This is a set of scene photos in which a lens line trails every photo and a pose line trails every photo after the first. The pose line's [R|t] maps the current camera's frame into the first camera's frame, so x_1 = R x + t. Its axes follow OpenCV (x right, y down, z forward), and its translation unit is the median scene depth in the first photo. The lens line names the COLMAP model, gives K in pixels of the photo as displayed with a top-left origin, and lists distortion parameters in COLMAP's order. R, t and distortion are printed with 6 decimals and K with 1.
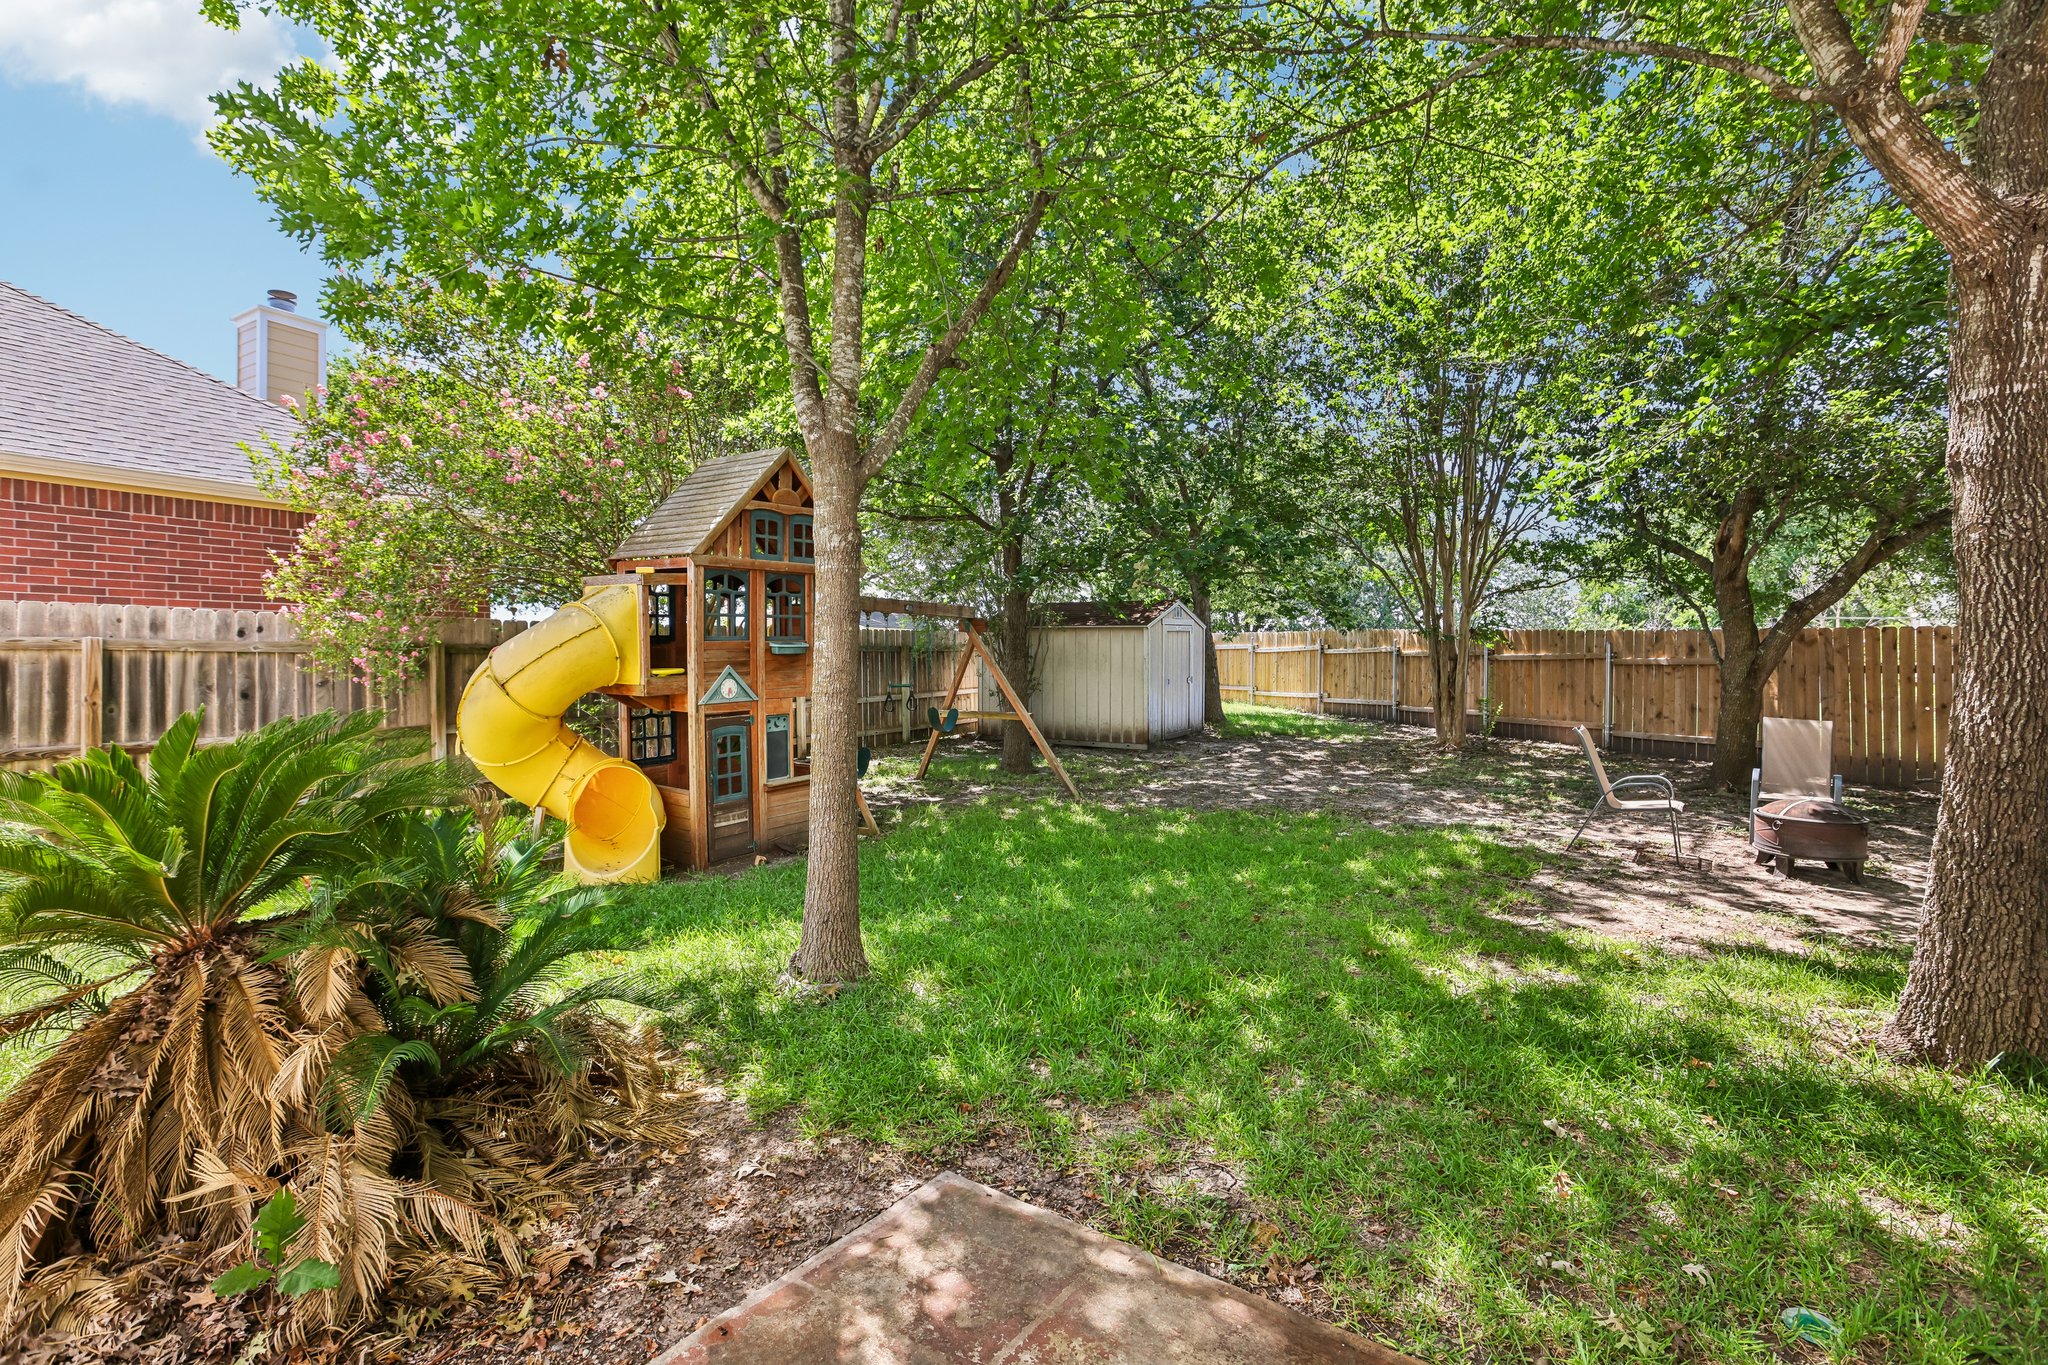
lens RADIAL K [[906.3, 0, 1024.0], [0, 906.3, 682.5], [0, 0, 1]] dist [-0.002133, -0.000967]
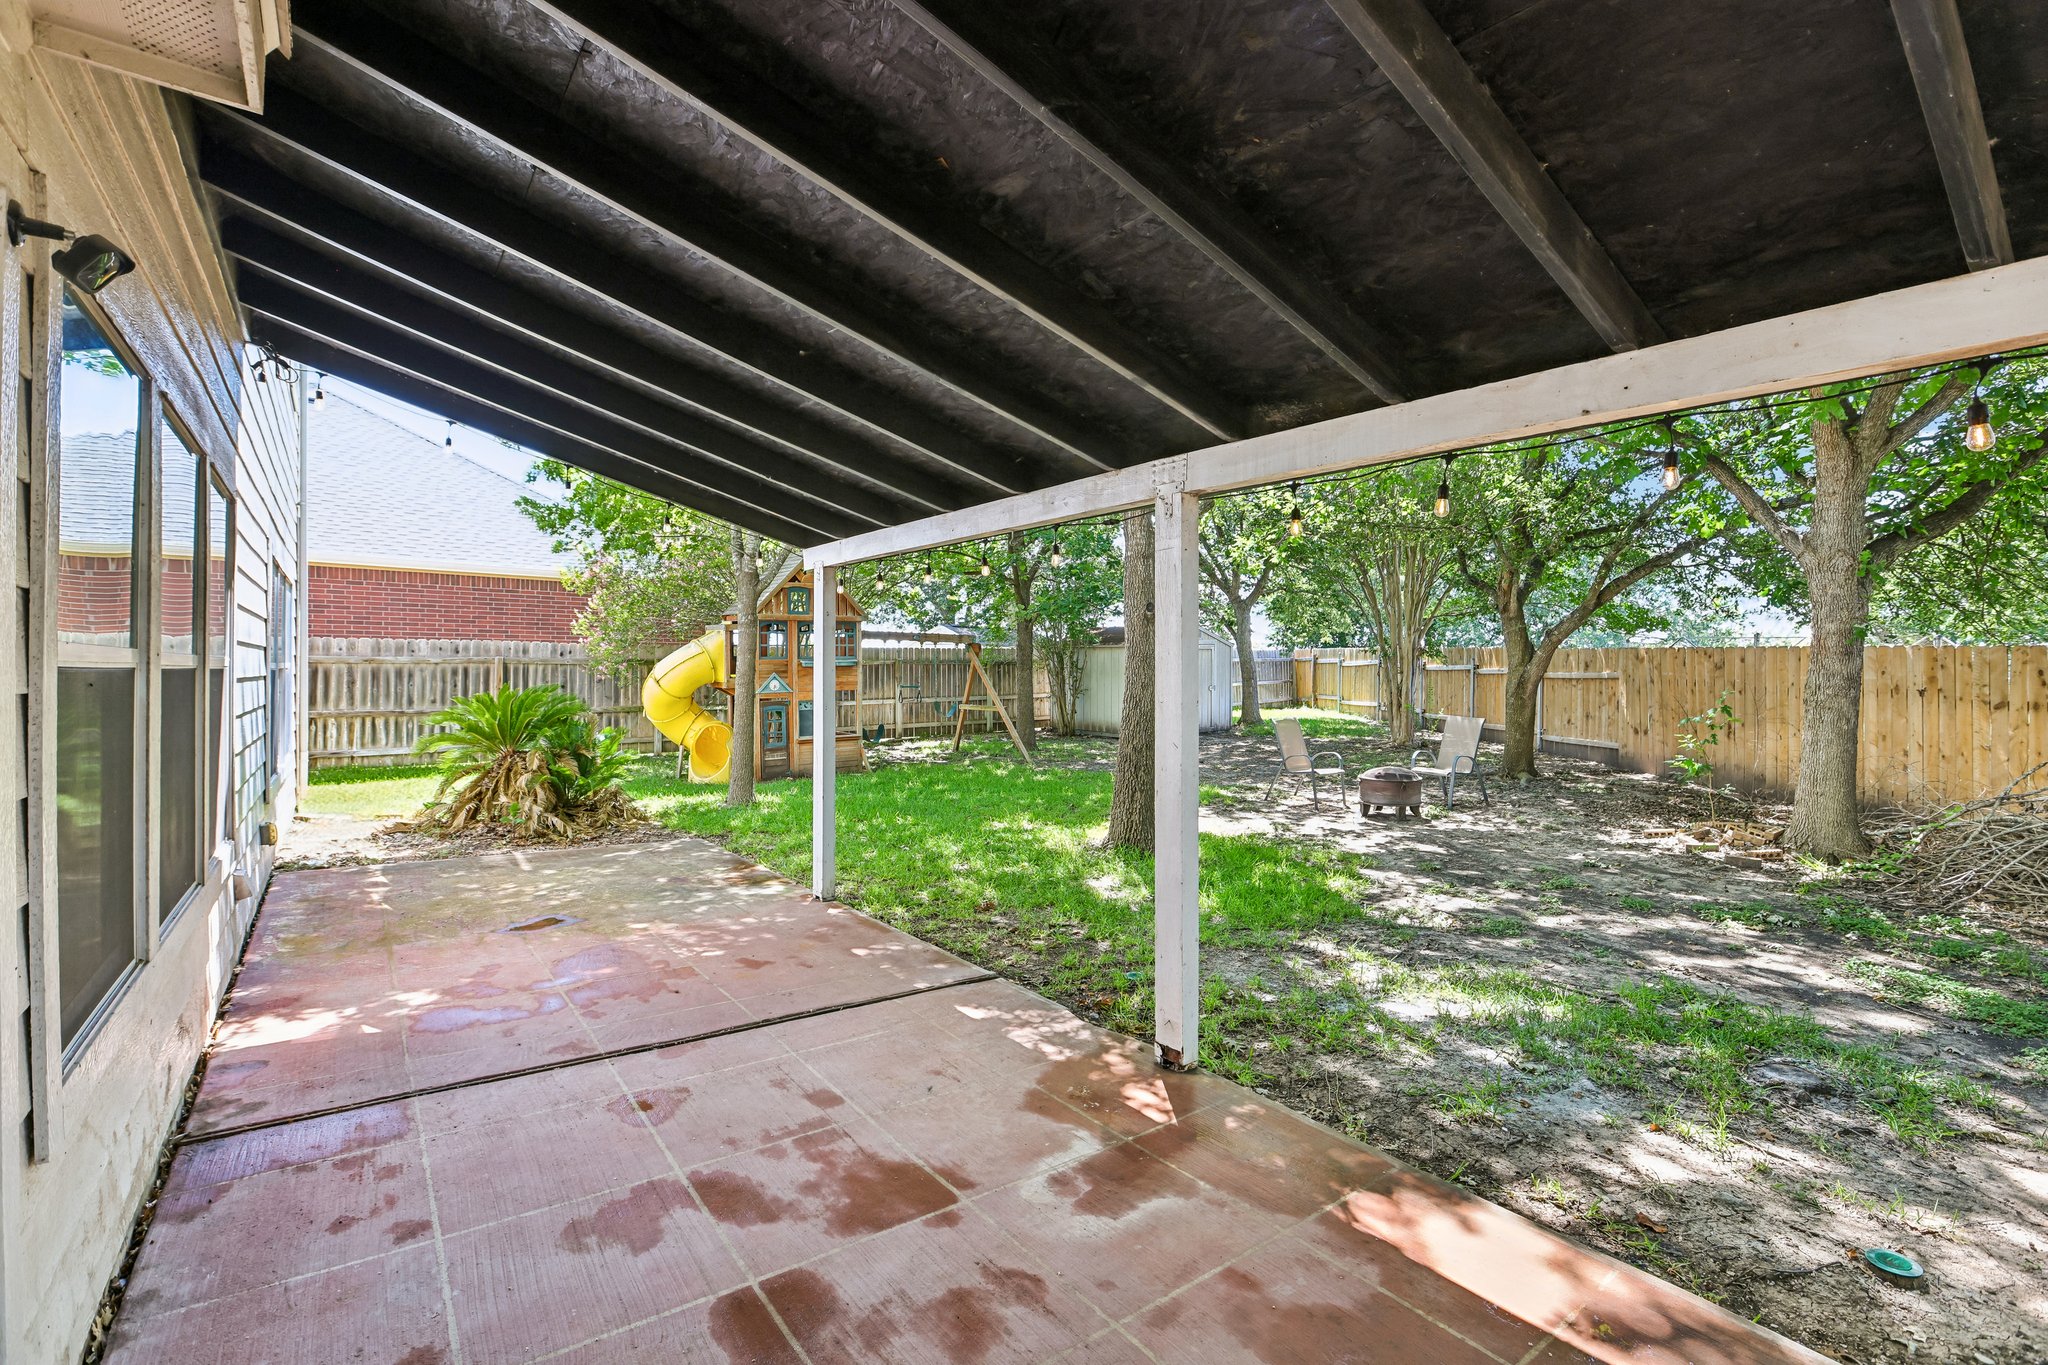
lens RADIAL K [[906.3, 0, 1024.0], [0, 906.3, 682.5], [0, 0, 1]] dist [-0.002133, -0.000967]
pose [[0.955262, 0.010700, -0.295569, 1.109825], [-0.015505, 0.999783, -0.013920, 0.030892], [0.295355, 0.017881, 0.955220, -0.956345]]
